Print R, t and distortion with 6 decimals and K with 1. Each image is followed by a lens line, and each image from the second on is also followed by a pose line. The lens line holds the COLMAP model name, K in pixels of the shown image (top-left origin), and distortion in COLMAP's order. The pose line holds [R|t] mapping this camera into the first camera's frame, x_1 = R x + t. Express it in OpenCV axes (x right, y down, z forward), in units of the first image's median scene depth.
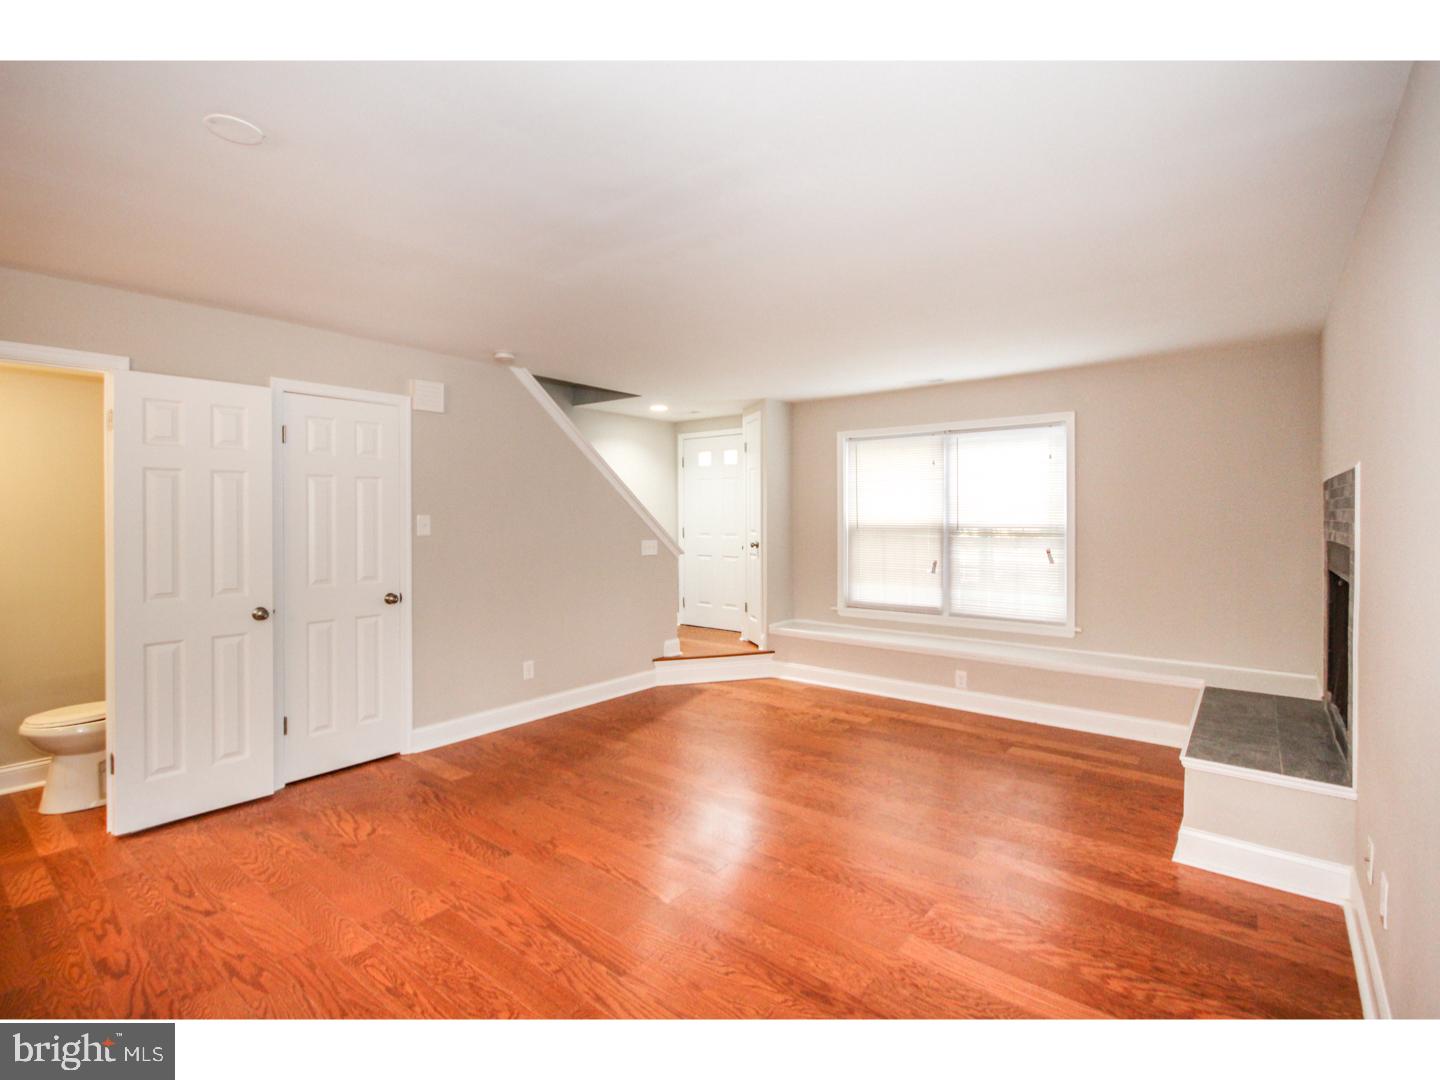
lens RADIAL K [[677.4, 0, 719.8], [0, 677.4, 524.6], [0, 0, 1]] dist [-0.002774, -0.003553]
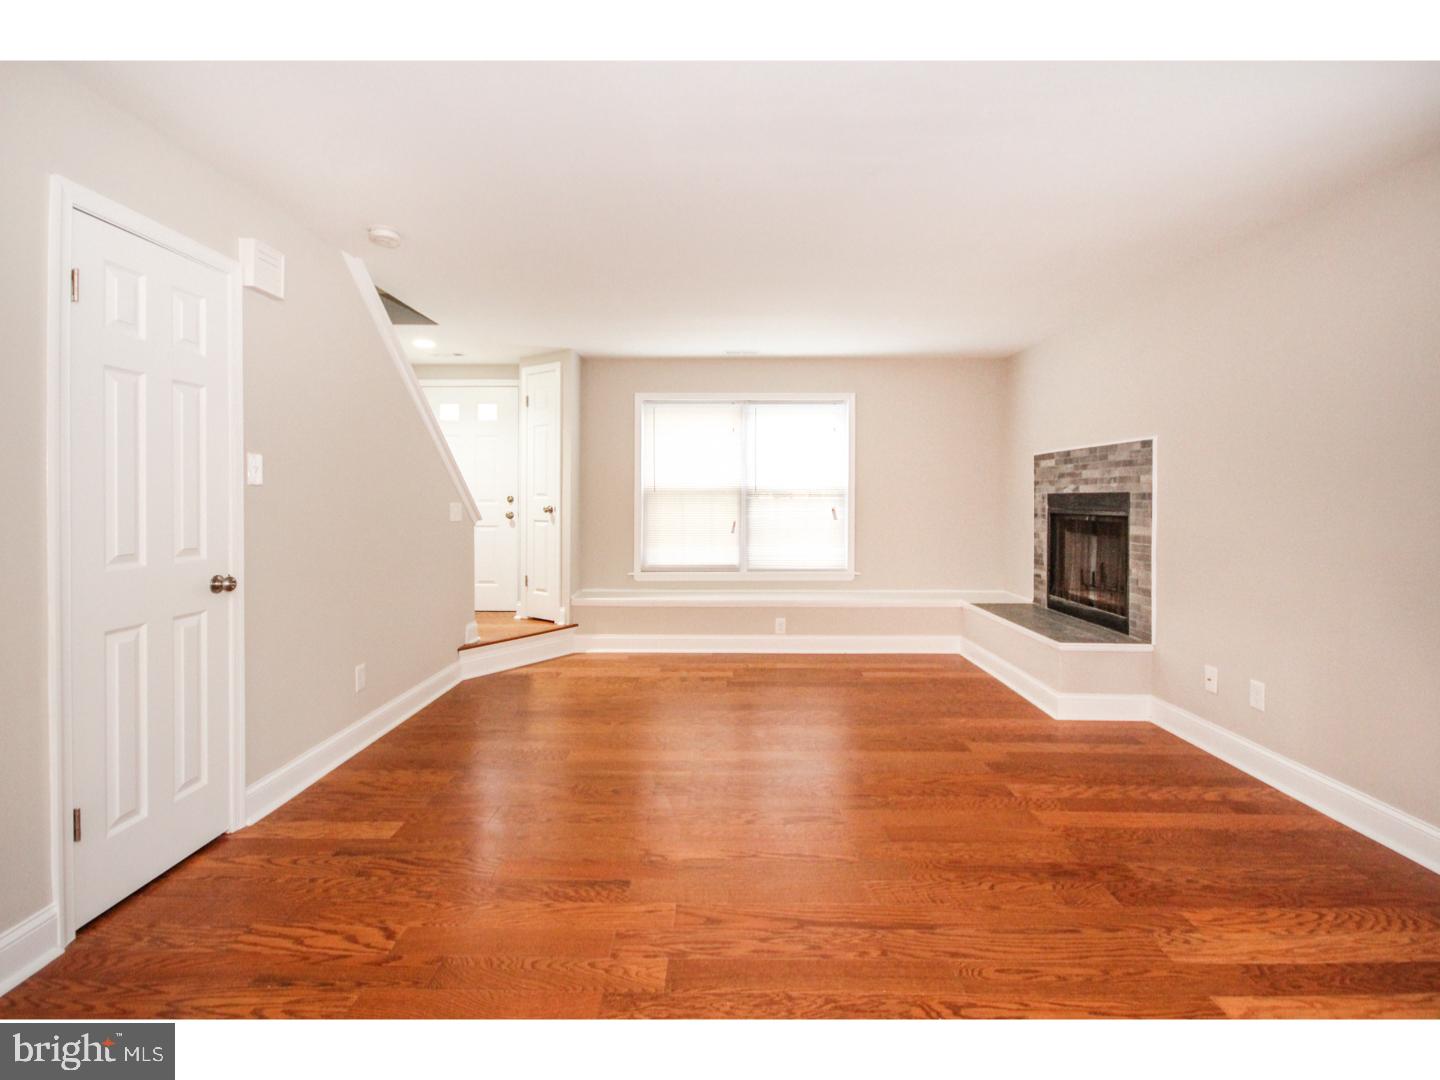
lens RADIAL K [[677.4, 0, 727.0], [0, 677.4, 510.8], [0, 0, 1]] dist [-0.002774, -0.003553]
pose [[0.790006, -0.009760, 0.613021, -0.387970], [0.005734, 0.999947, 0.008532, 0.030731], [-0.613072, -0.003225, 0.790020, 0.178268]]
